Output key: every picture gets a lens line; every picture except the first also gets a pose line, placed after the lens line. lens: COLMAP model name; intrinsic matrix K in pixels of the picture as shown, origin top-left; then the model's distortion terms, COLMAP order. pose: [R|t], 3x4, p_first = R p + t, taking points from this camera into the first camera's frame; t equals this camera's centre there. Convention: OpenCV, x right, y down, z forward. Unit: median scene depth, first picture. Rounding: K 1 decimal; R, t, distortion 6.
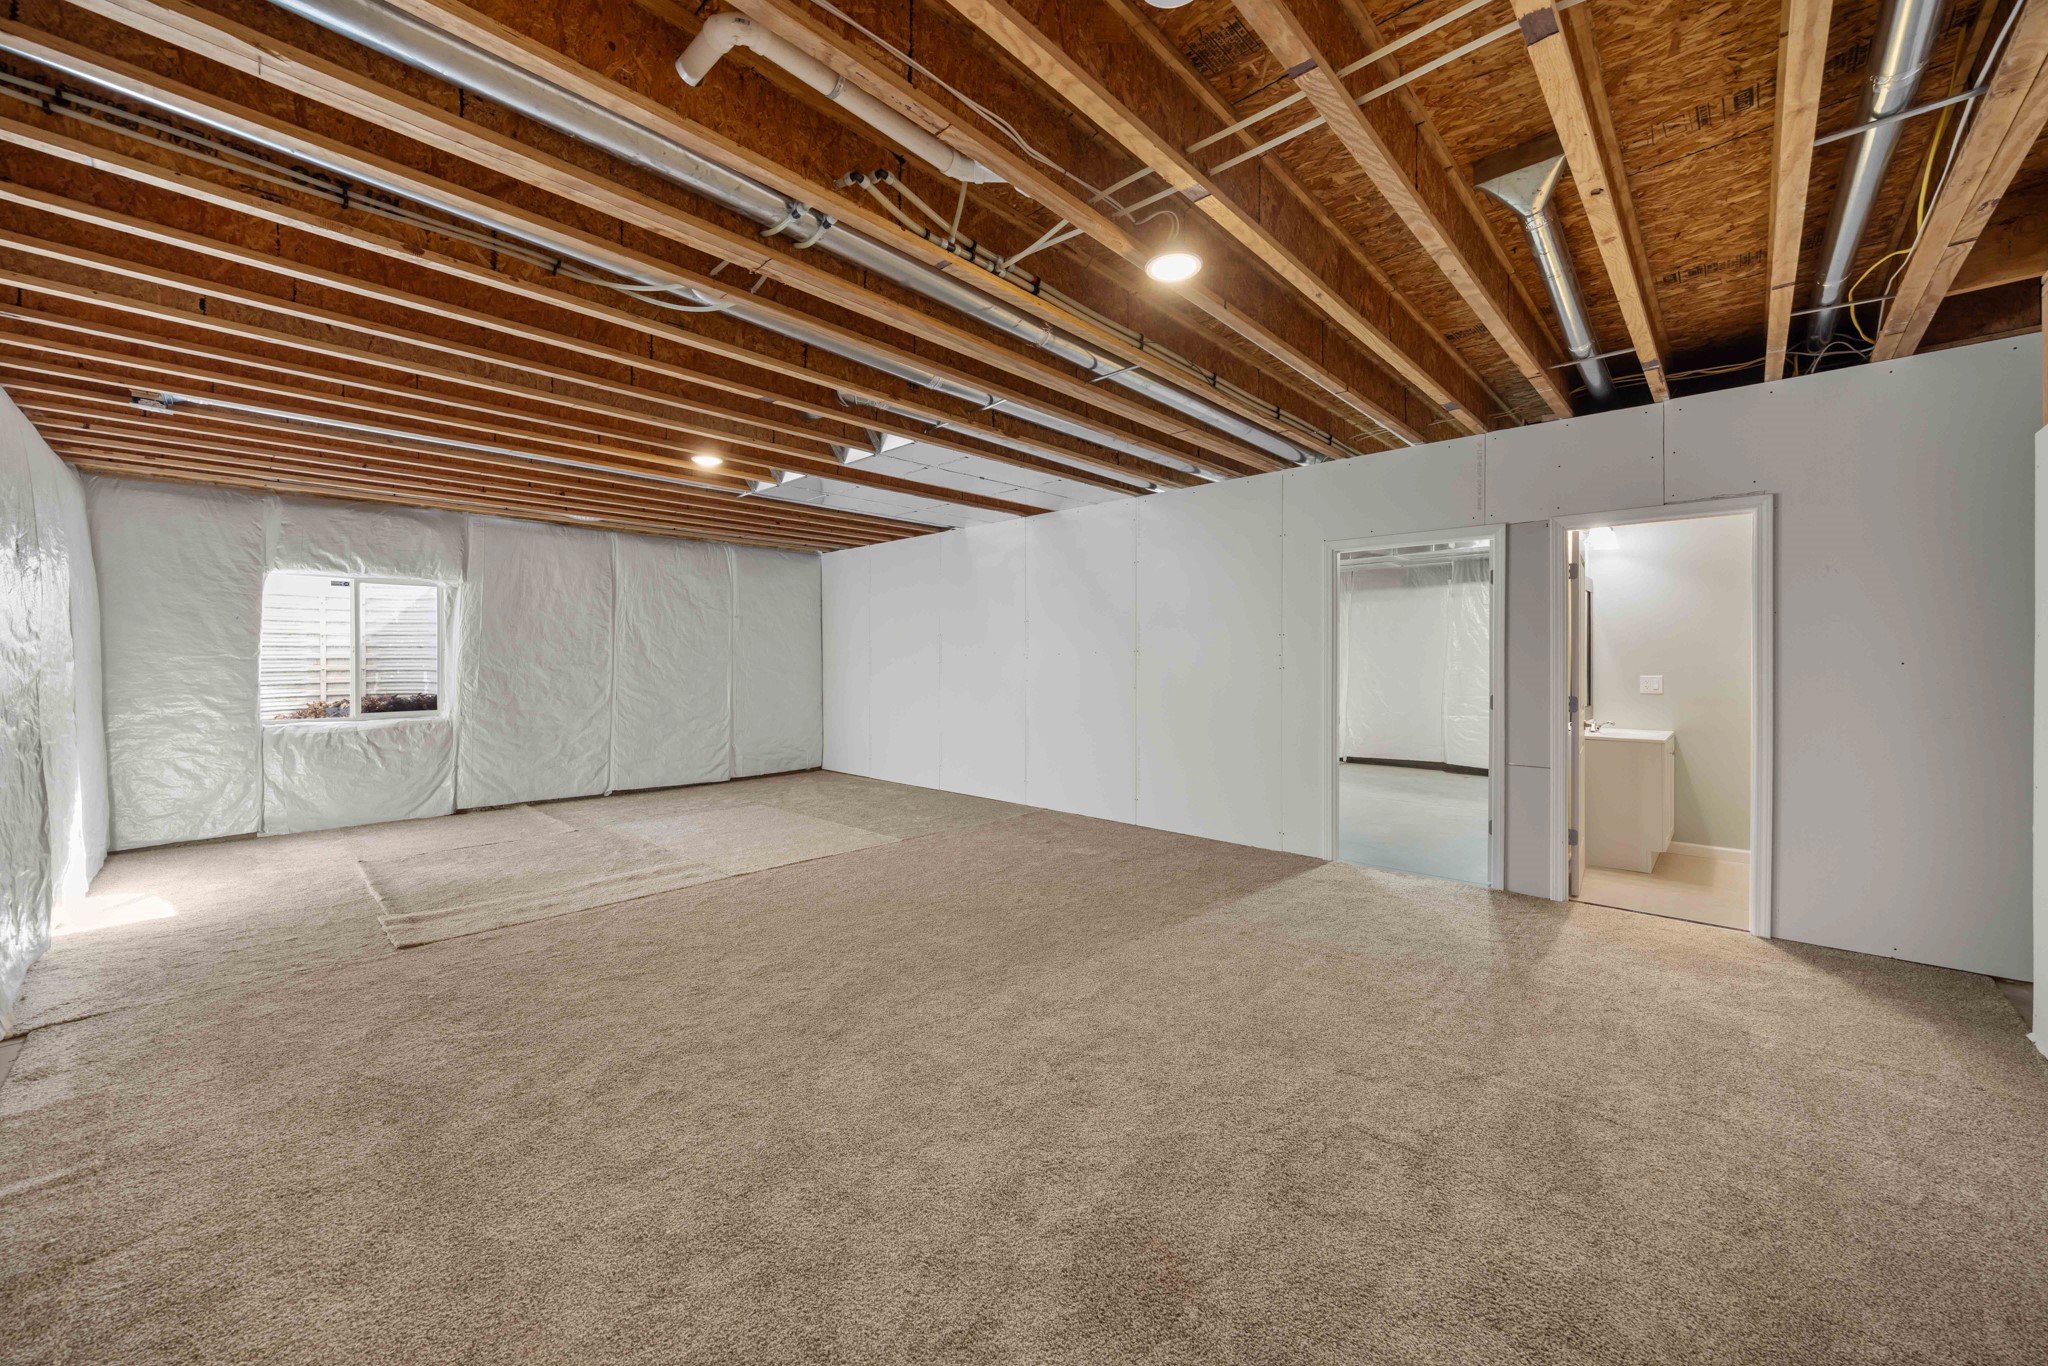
lens RADIAL K [[761.9, 0, 1024.1], [0, 761.9, 668.7], [0, 0, 1]] dist [0.001612, 0.000133]
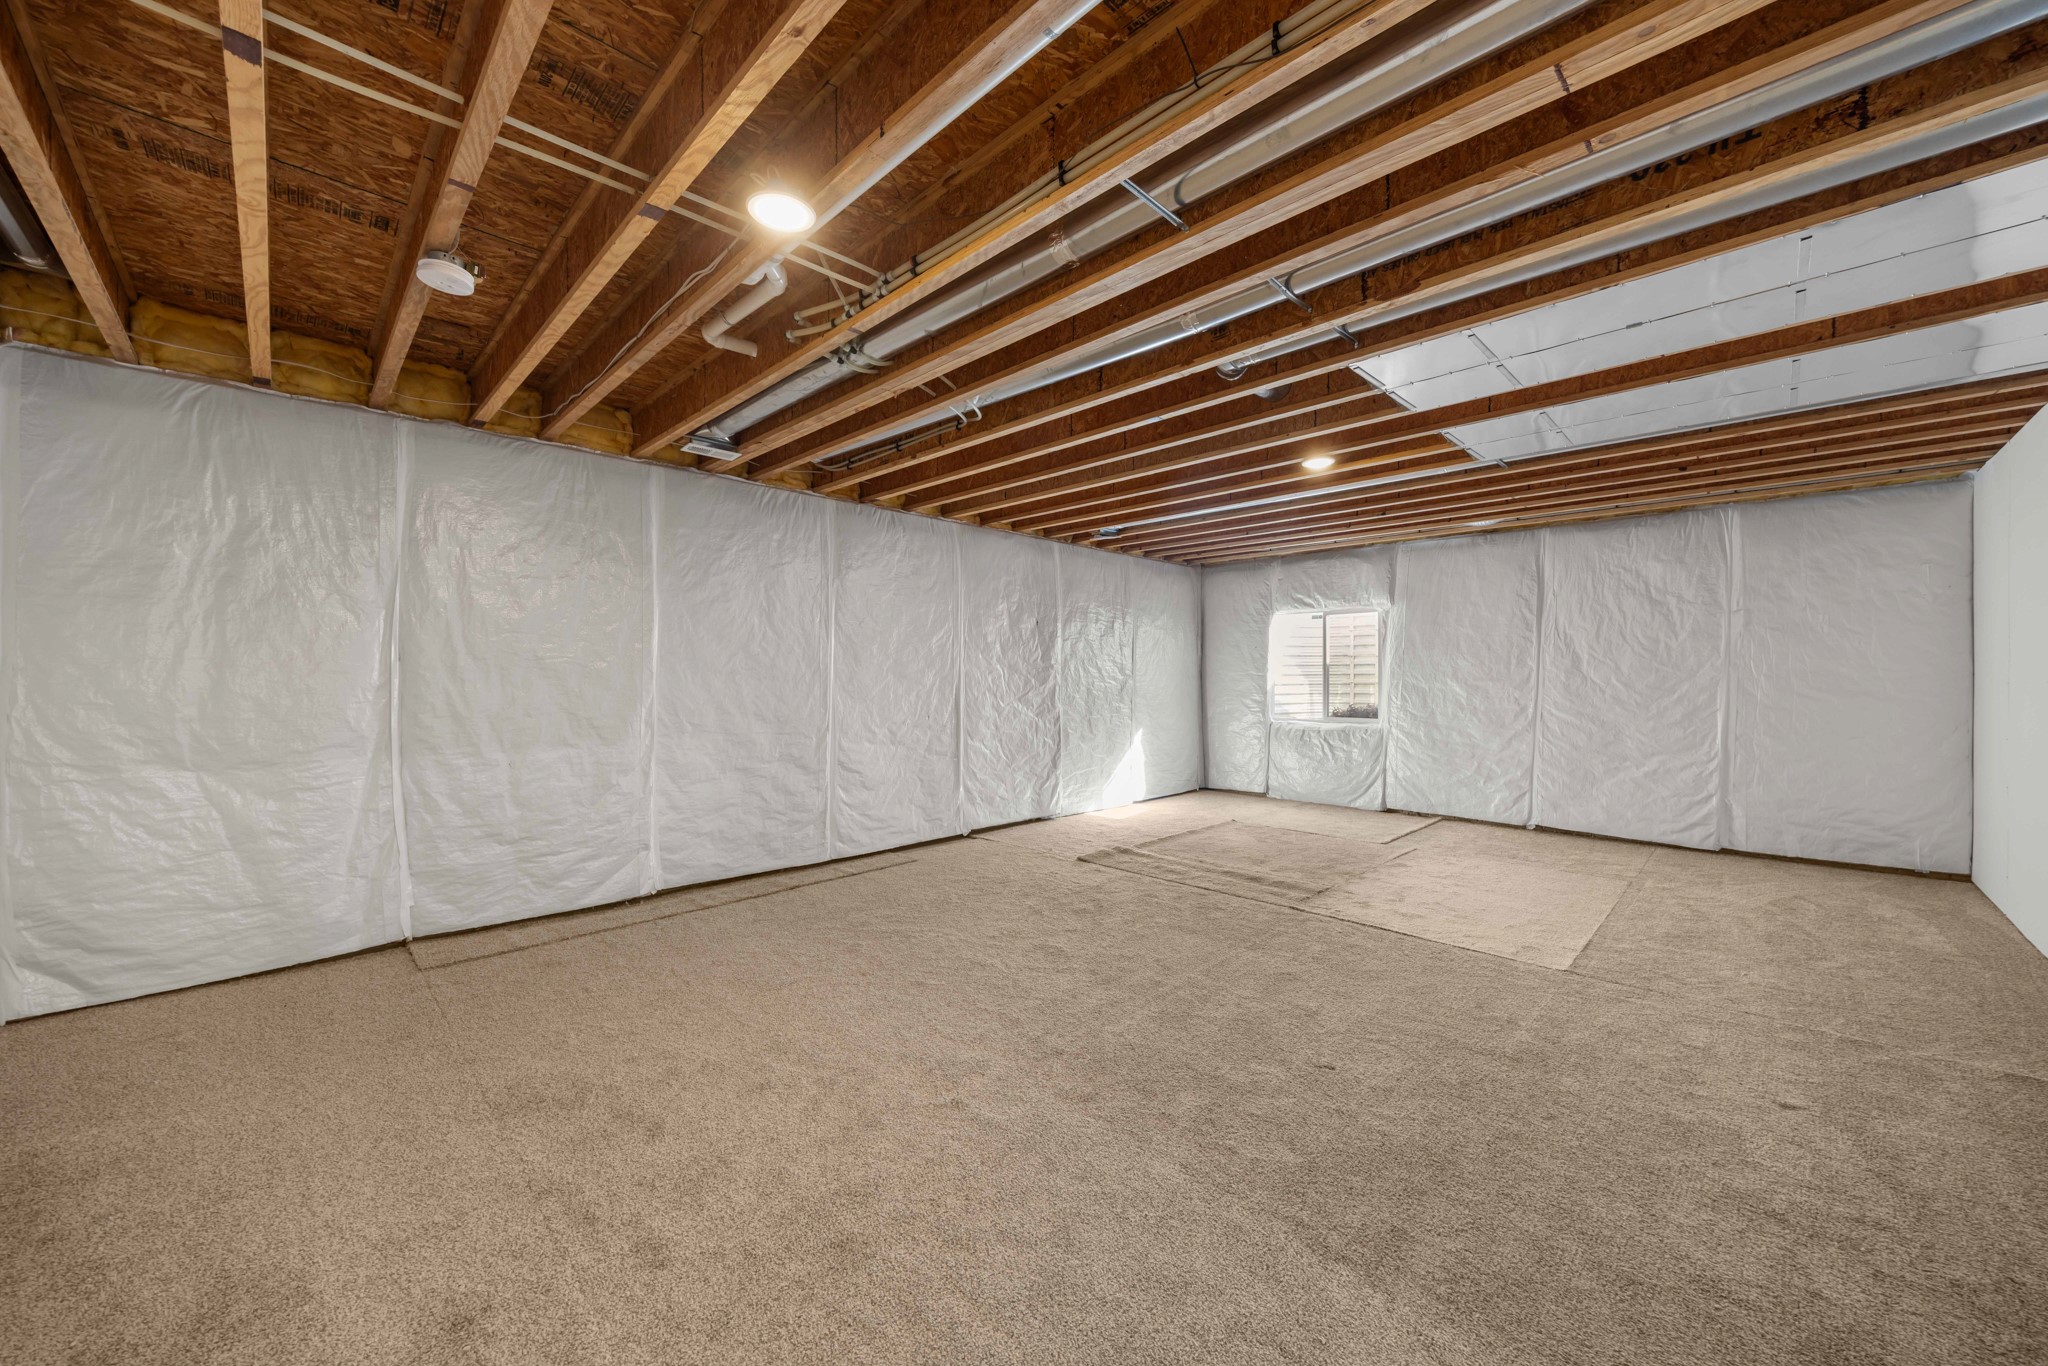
lens RADIAL K [[761.9, 0, 1023.7], [0, 761.9, 680.7], [0, 0, 1]] dist [0.001612, 0.000133]
pose [[-0.032287, 0.006854, -0.999455, 0.393372], [-0.011049, 0.999913, 0.007214, -0.005661], [0.999418, 0.011276, -0.032208, 0.492935]]
